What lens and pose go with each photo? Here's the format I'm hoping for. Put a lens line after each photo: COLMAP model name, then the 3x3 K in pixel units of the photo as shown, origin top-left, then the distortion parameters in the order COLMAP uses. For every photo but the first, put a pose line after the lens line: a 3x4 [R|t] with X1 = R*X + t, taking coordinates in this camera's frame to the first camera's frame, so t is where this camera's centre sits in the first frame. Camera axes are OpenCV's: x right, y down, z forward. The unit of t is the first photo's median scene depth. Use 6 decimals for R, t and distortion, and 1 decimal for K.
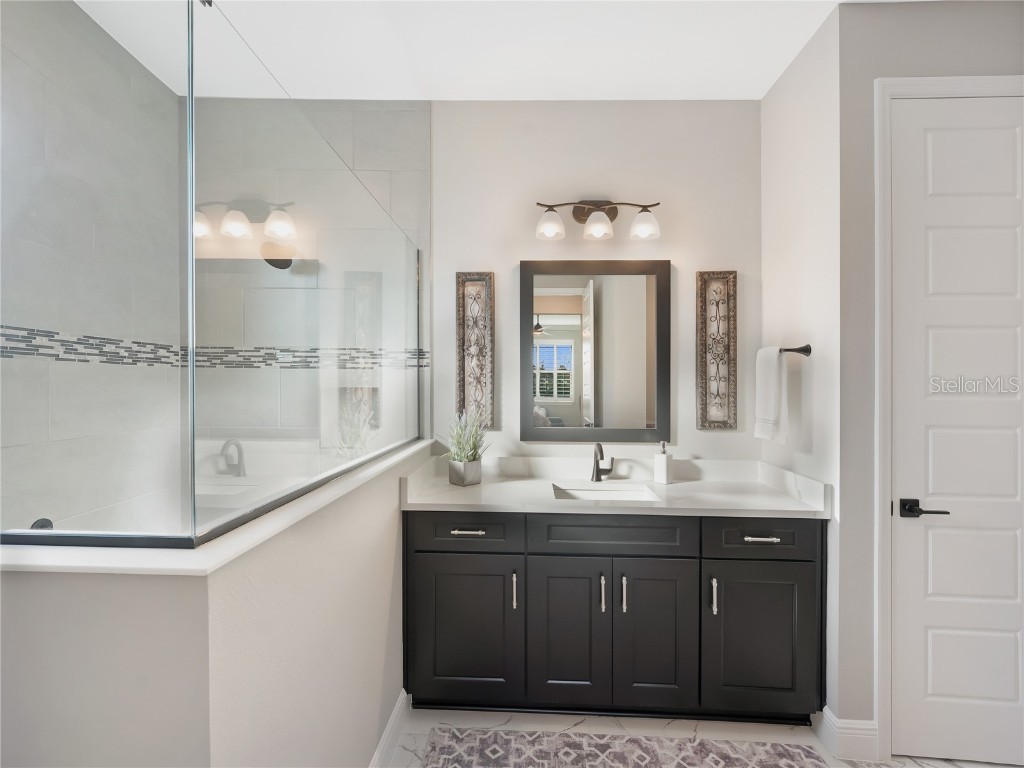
lens RADIAL K [[478.6, 0, 512.0], [0, 478.6, 384.0], [0, 0, 1]] dist [-0.024812, -0.000062]
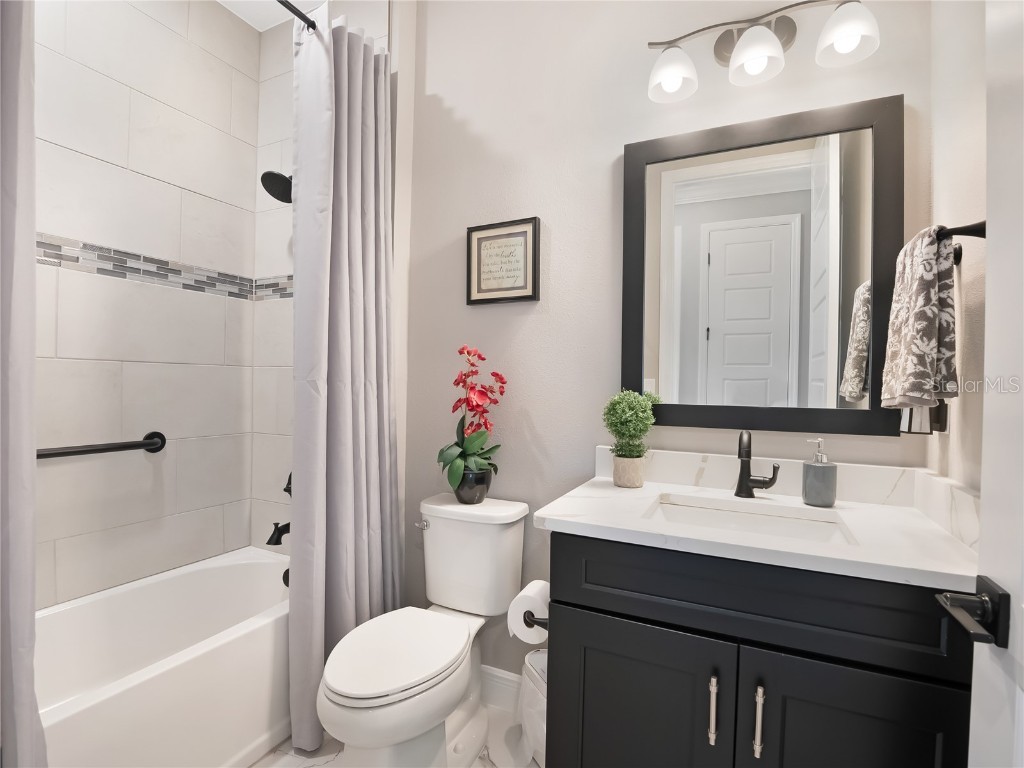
lens RADIAL K [[503.3, 0, 512.0], [0, 503.3, 384.0], [0, 0, 1]] dist [-0.028936, -0.001234]
pose [[0.911880, 0.020587, -0.409940, 0.156539], [-0.021007, 0.999773, 0.003480, 0.068829], [0.409919, 0.005439, 0.912106, 0.321046]]
